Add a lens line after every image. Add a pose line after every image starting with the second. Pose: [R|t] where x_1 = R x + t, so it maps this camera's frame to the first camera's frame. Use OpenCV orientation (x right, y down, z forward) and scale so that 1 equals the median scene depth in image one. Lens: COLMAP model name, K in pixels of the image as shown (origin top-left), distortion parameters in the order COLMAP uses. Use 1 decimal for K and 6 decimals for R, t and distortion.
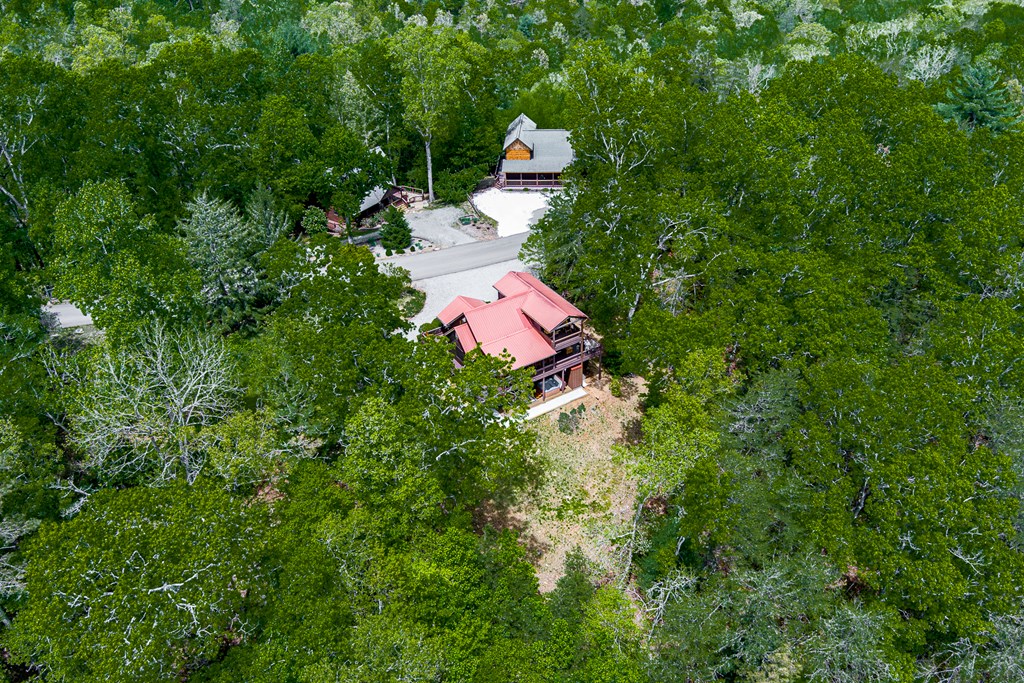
lens RADIAL K [[695.7, 0, 512.0], [0, 695.7, 341.5], [0, 0, 1]] dist [-0.055689, 0.003531]
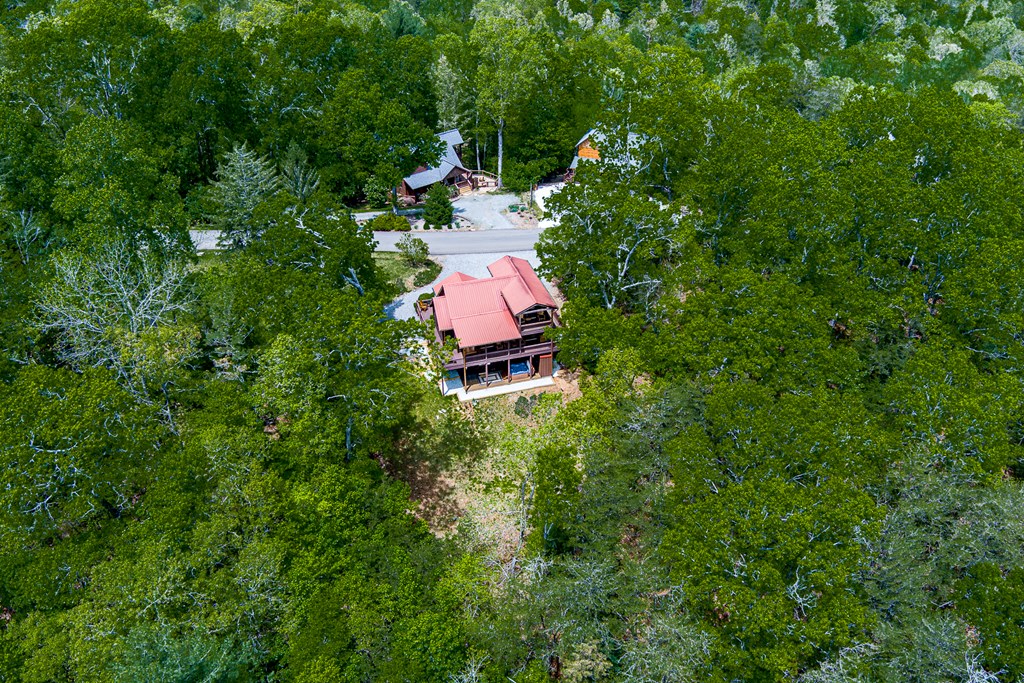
lens RADIAL K [[695.7, 0, 512.0], [0, 695.7, 341.5], [0, 0, 1]] dist [-0.055689, 0.003531]
pose [[0.968792, 0.167591, -0.182632, 0.222924], [-0.167636, 0.985730, 0.015304, 0.008628], [0.182591, 0.015789, 0.983062, -0.017148]]
